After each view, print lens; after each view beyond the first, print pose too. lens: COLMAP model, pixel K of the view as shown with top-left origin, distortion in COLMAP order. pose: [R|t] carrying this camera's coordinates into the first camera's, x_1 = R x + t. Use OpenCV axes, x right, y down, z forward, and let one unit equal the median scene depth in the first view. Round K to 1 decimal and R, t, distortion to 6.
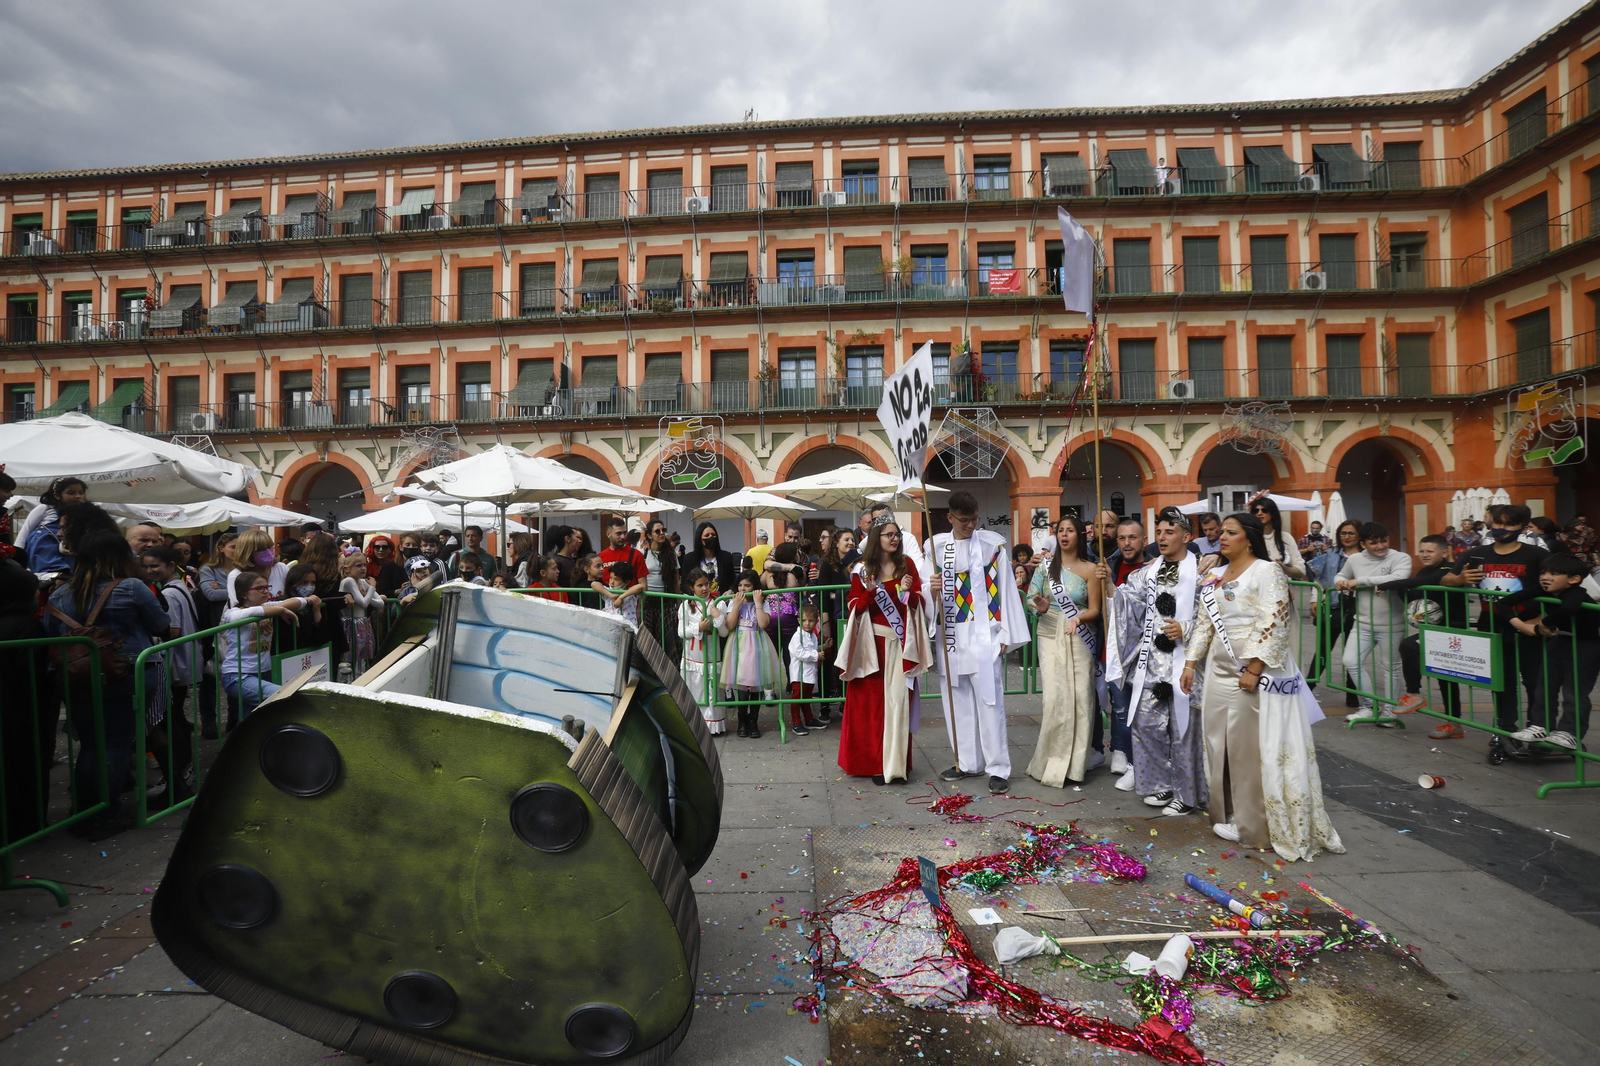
lens RADIAL K [[743.2, 0, 792.7], [0, 743.2, 535.5], [0, 0, 1]] dist [-0.068843, 0.029834]
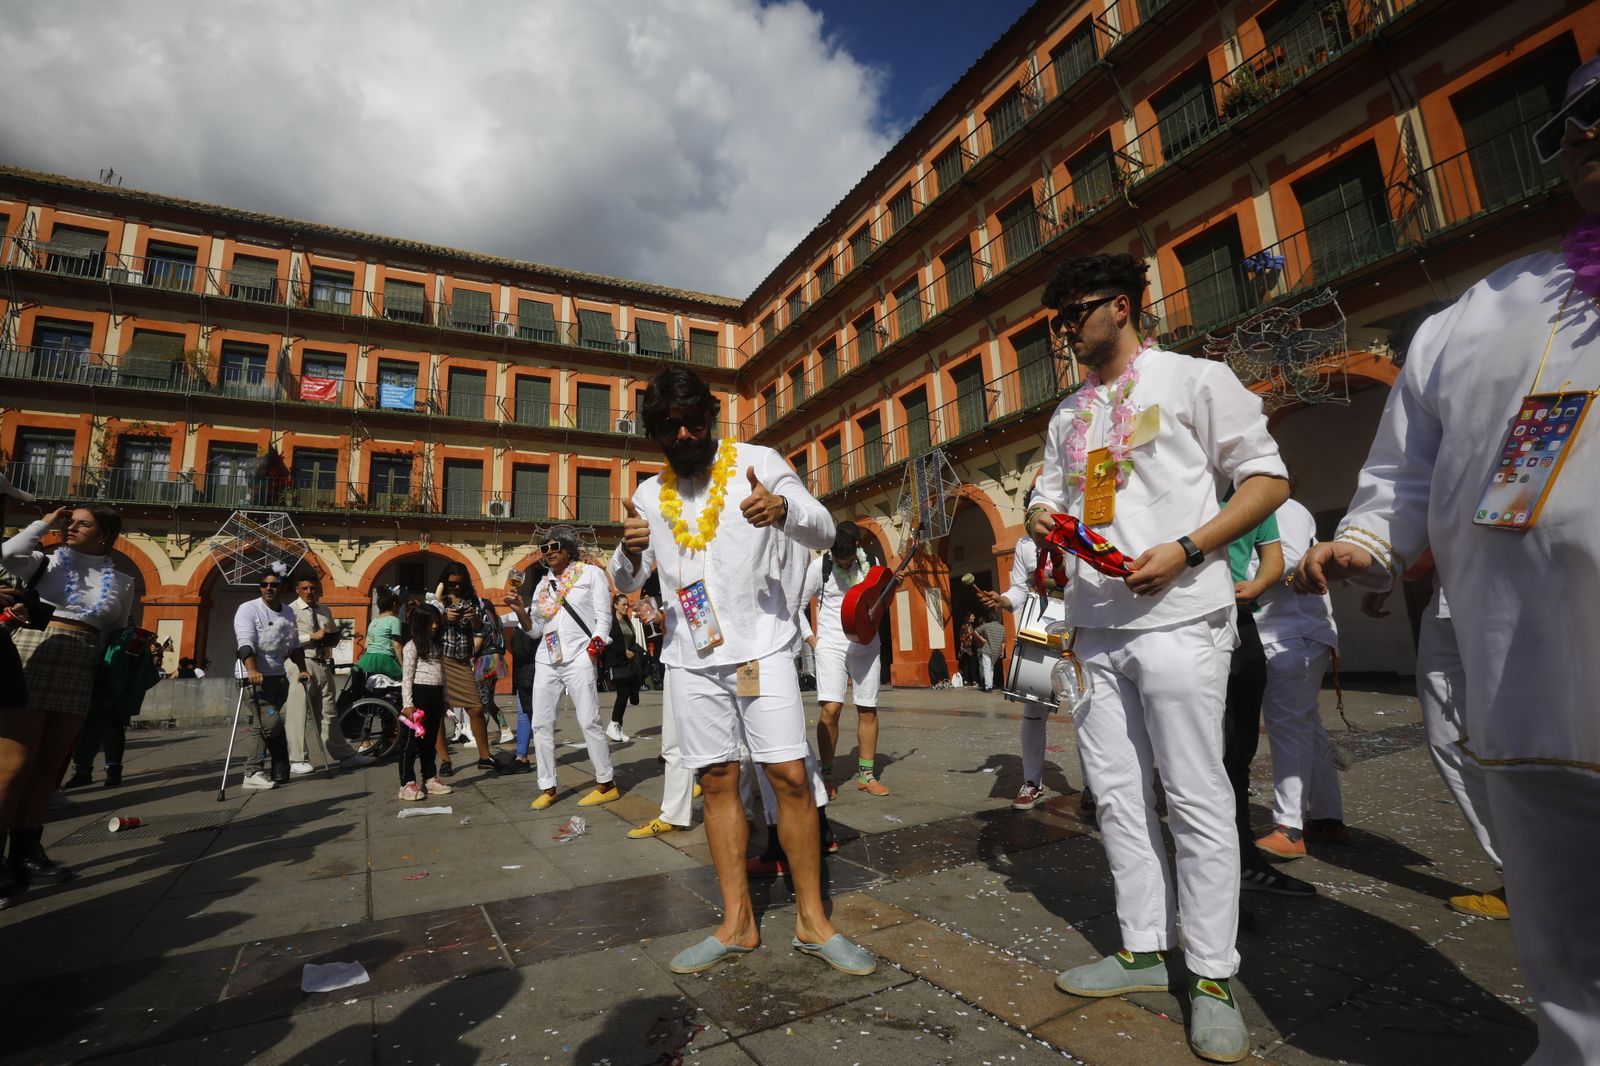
lens RADIAL K [[743.2, 0, 792.7], [0, 743.2, 535.5], [0, 0, 1]] dist [-0.068843, 0.029834]
pose [[0.868914, 0.068108, 0.490254, 0.372041], [0.022142, 0.984147, -0.175965, 0.035390], [-0.494467, 0.163754, 0.853632, -0.122063]]
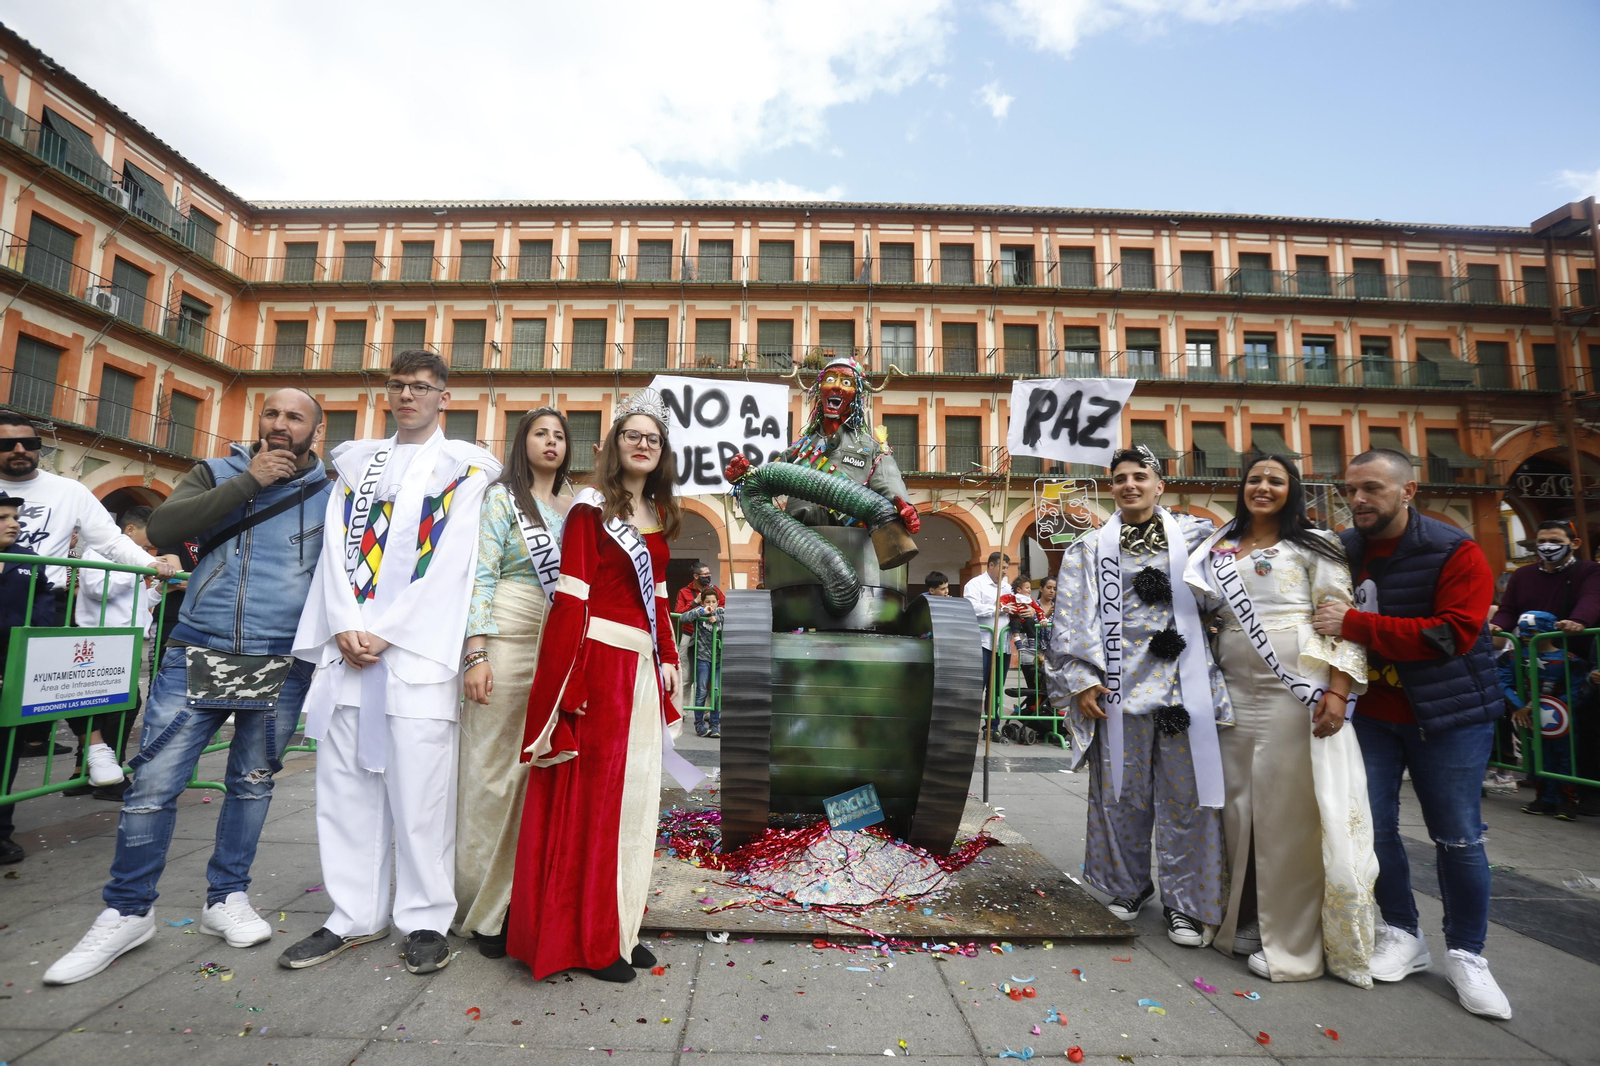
lens RADIAL K [[743.2, 0, 792.7], [0, 743.2, 535.5], [0, 0, 1]] dist [-0.068843, 0.029834]
pose [[-0.026834, 0.139204, 0.989900, -0.128862], [-0.034518, 0.989537, -0.140088, 0.027540], [-0.999044, -0.037929, -0.021748, 0.151747]]
